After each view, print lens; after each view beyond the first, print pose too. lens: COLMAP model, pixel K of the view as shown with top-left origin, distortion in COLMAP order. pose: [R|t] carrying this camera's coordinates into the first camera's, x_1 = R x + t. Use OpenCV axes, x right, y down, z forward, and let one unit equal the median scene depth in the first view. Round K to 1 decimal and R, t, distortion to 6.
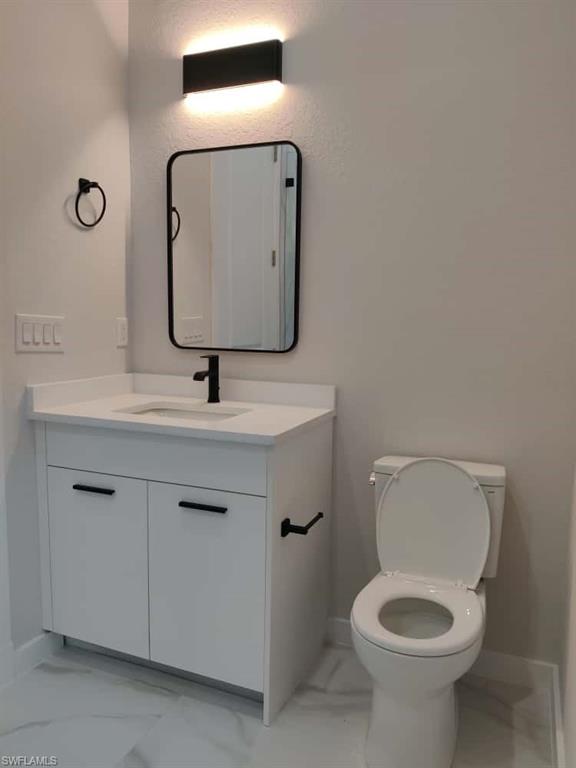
lens RADIAL K [[587.8, 0, 284.7], [0, 587.8, 398.3], [0, 0, 1]] dist [0.060090, -0.146793]
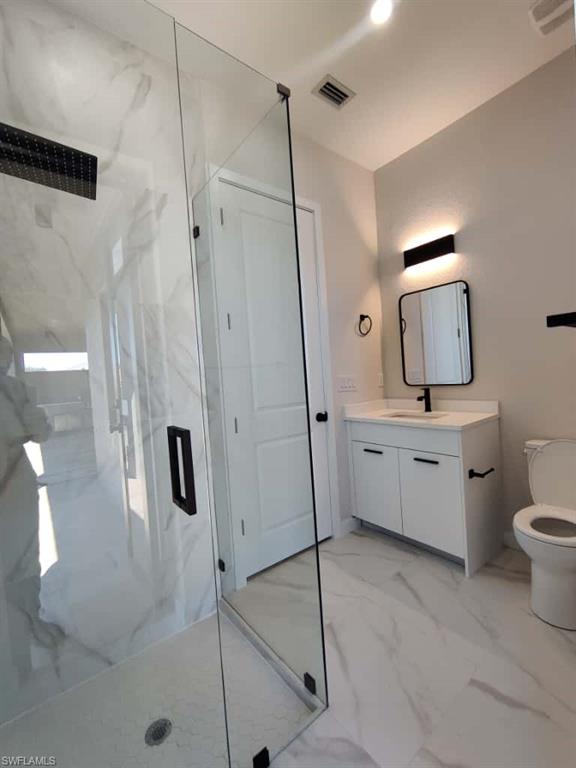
lens RADIAL K [[331.2, 0, 290.2], [0, 331.2, 382.6], [0, 0, 1]] dist [-0.001076, -0.000727]
pose [[0.871004, -0.063457, -0.487160, 0.028184], [0.017195, 0.994953, -0.098858, 0.013660], [0.490975, 0.077729, 0.867699, -0.243981]]
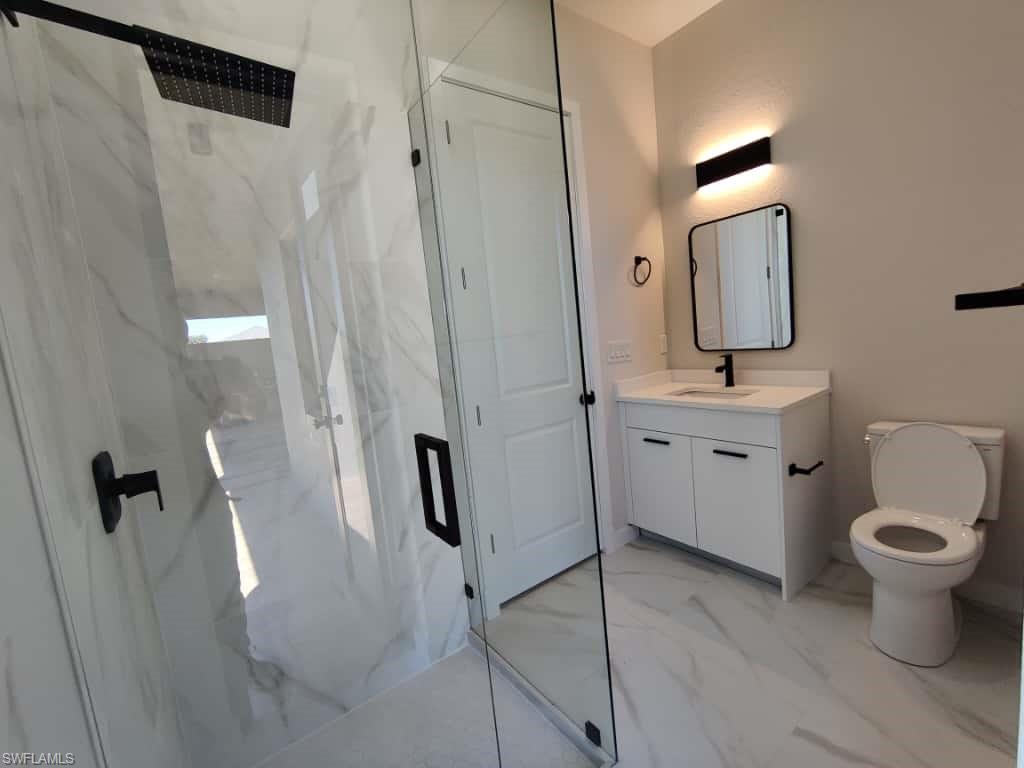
lens RADIAL K [[441.5, 0, 509.5], [0, 441.5, 381.0], [0, 0, 1]] dist [-0.001076, -0.000727]
pose [[0.849386, -0.049543, -0.525442, -0.007841], [0.049876, 0.998664, -0.013536, -0.021062], [0.525410, -0.014710, 0.850722, -0.275565]]
